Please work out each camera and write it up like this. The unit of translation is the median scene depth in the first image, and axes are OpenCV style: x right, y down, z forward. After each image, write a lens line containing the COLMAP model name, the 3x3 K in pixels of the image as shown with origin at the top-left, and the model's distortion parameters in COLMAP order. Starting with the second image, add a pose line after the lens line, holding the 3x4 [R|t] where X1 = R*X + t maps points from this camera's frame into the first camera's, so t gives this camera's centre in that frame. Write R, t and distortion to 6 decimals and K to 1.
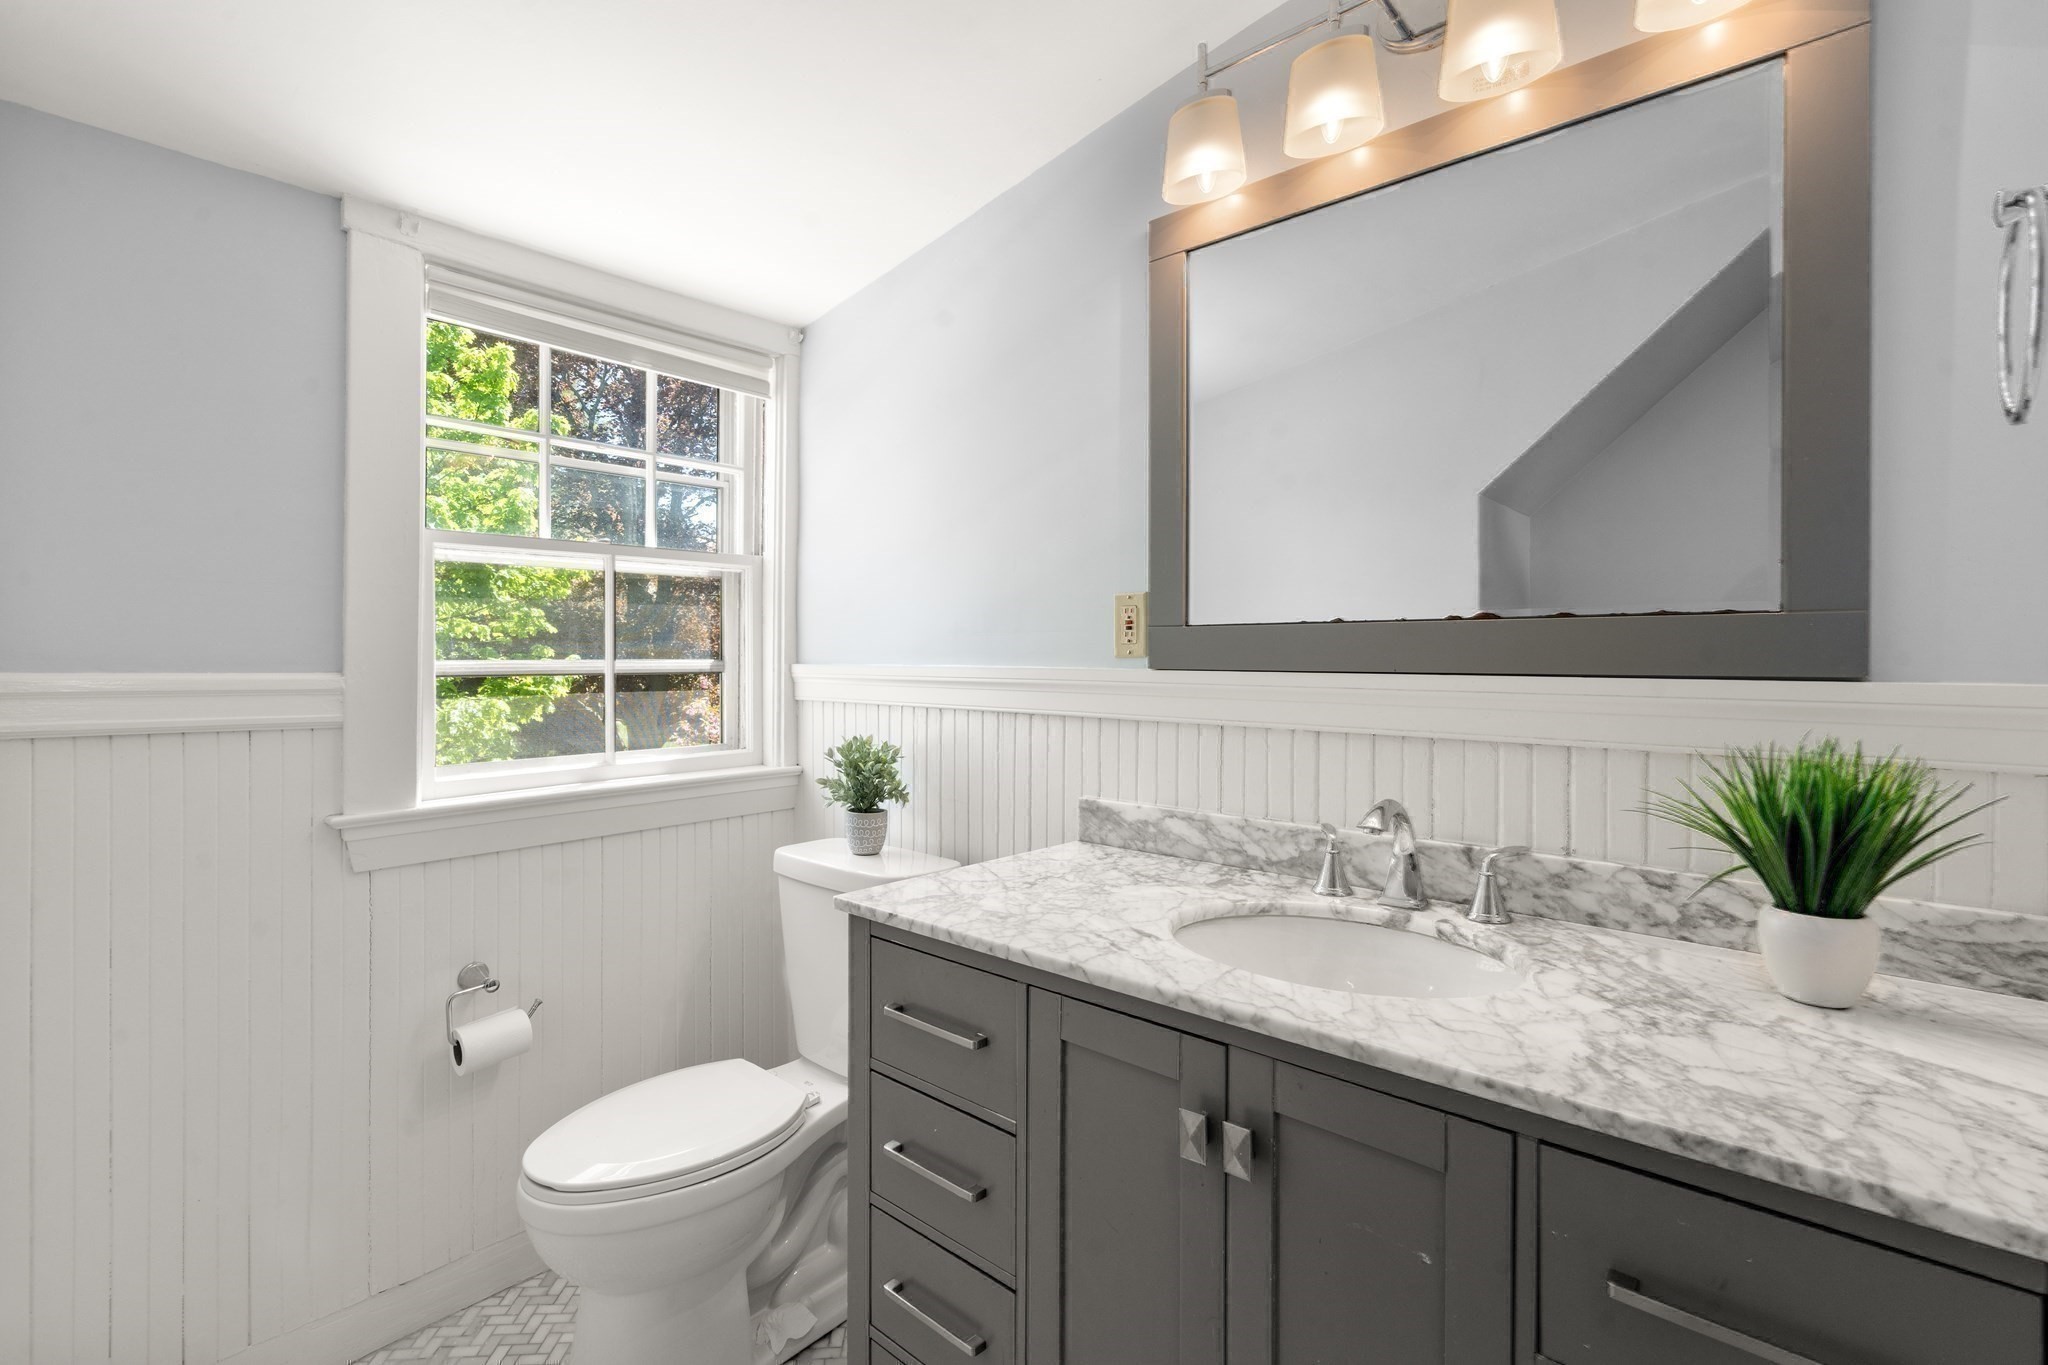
lens RADIAL K [[943.6, 0, 1032.9], [0, 943.6, 655.7], [0, 0, 1]] dist [0.002848, 0.000169]
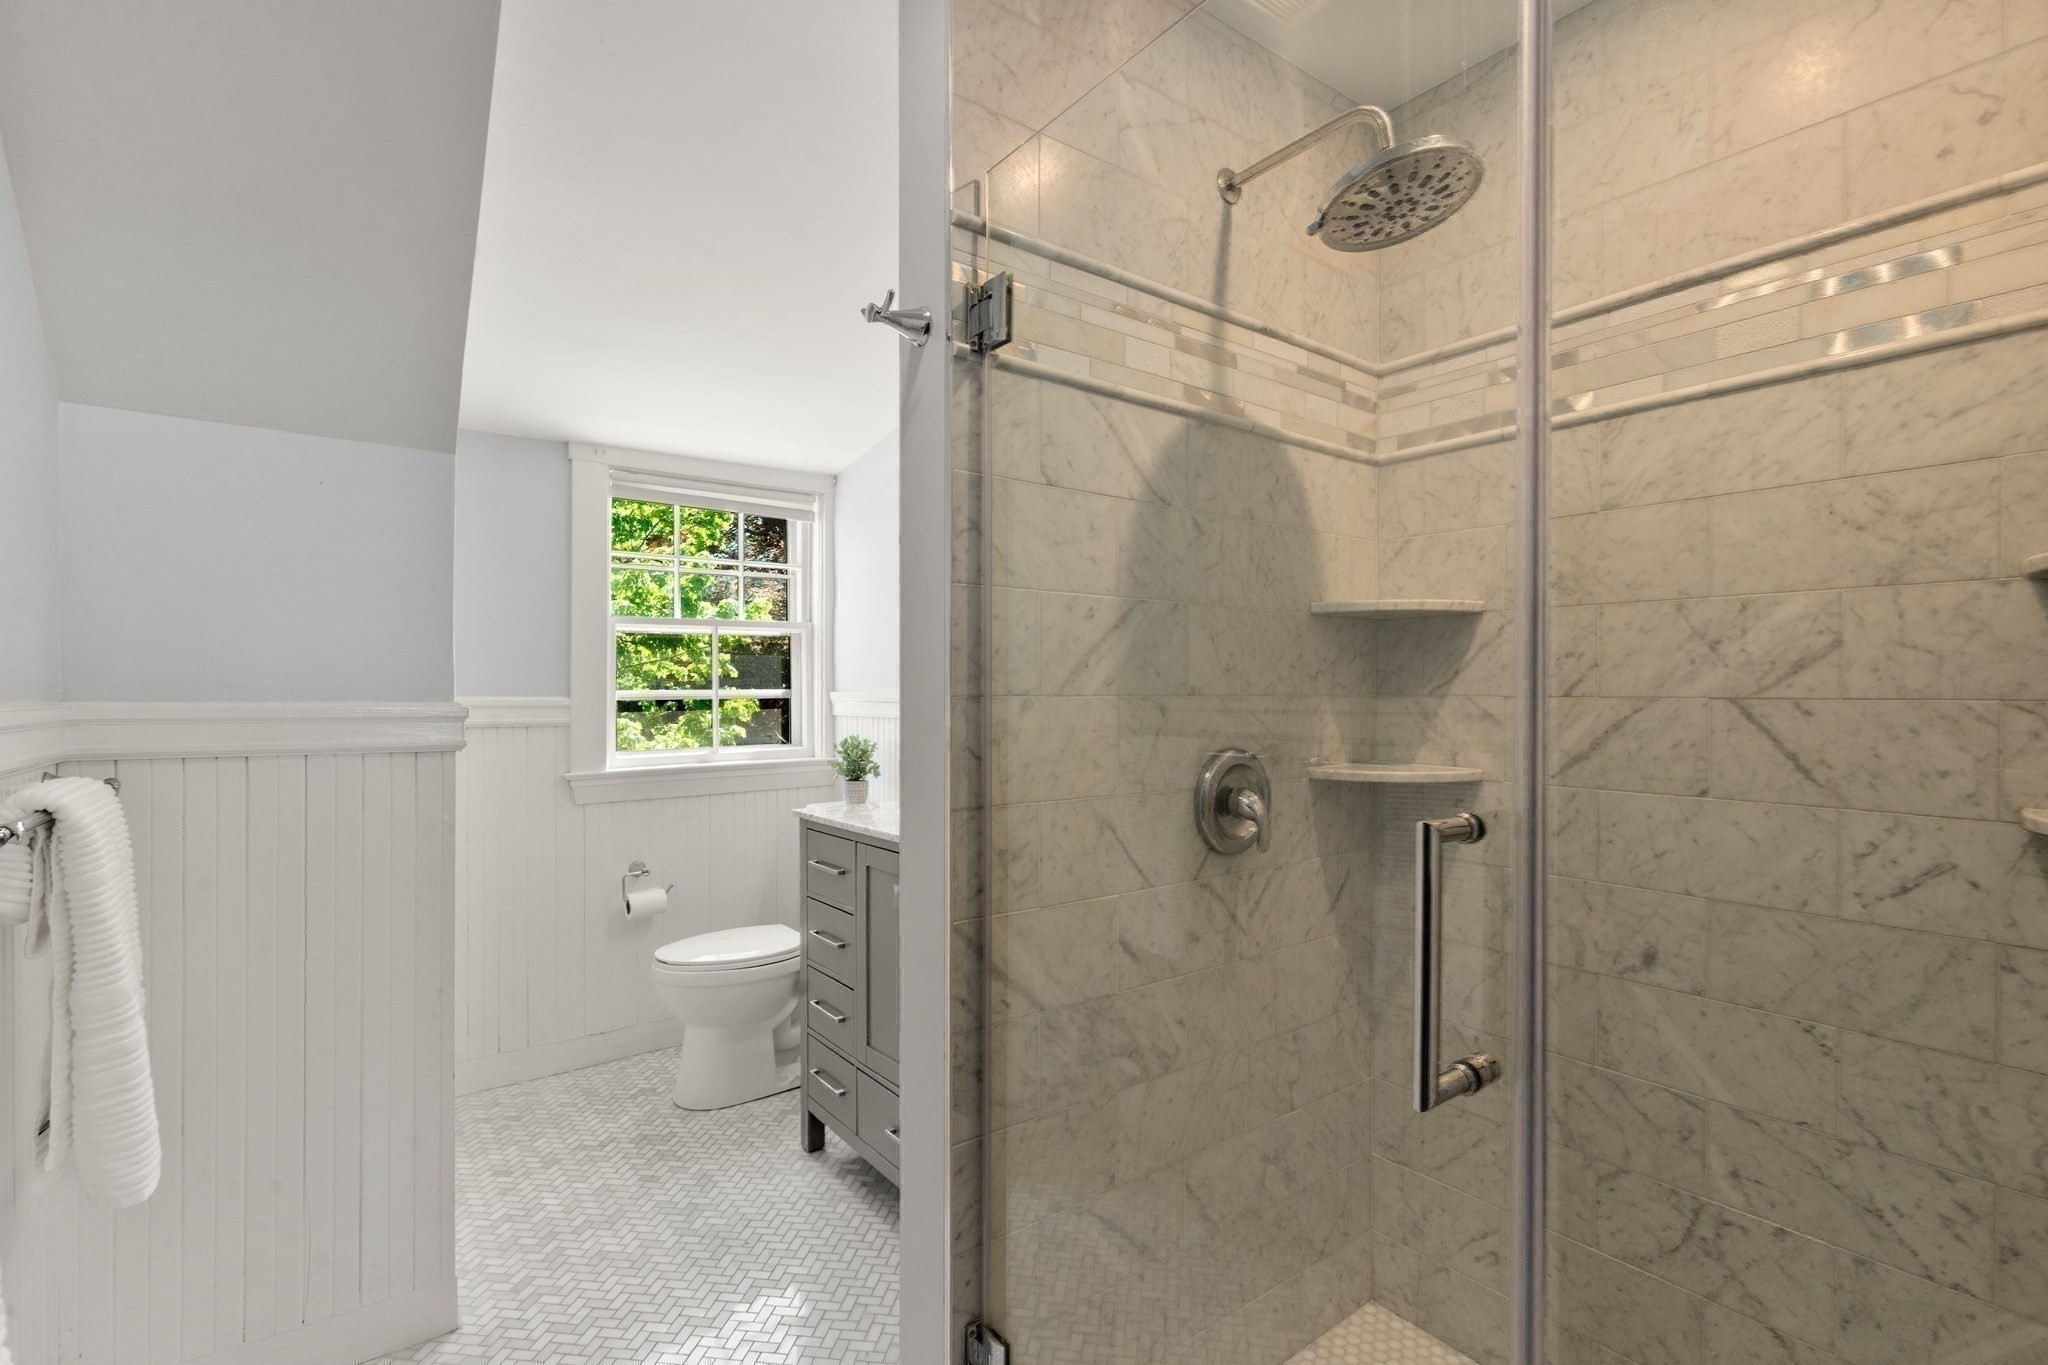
lens RADIAL K [[943.6, 0, 1022.6], [0, 943.6, 688.9], [0, 0, 1]] dist [0.002848, 0.000169]
pose [[0.979782, -0.007731, -0.199919, 0.432106], [0.007274, 0.999969, -0.003021, 0.012414], [0.199936, 0.001506, 0.979808, -0.539968]]
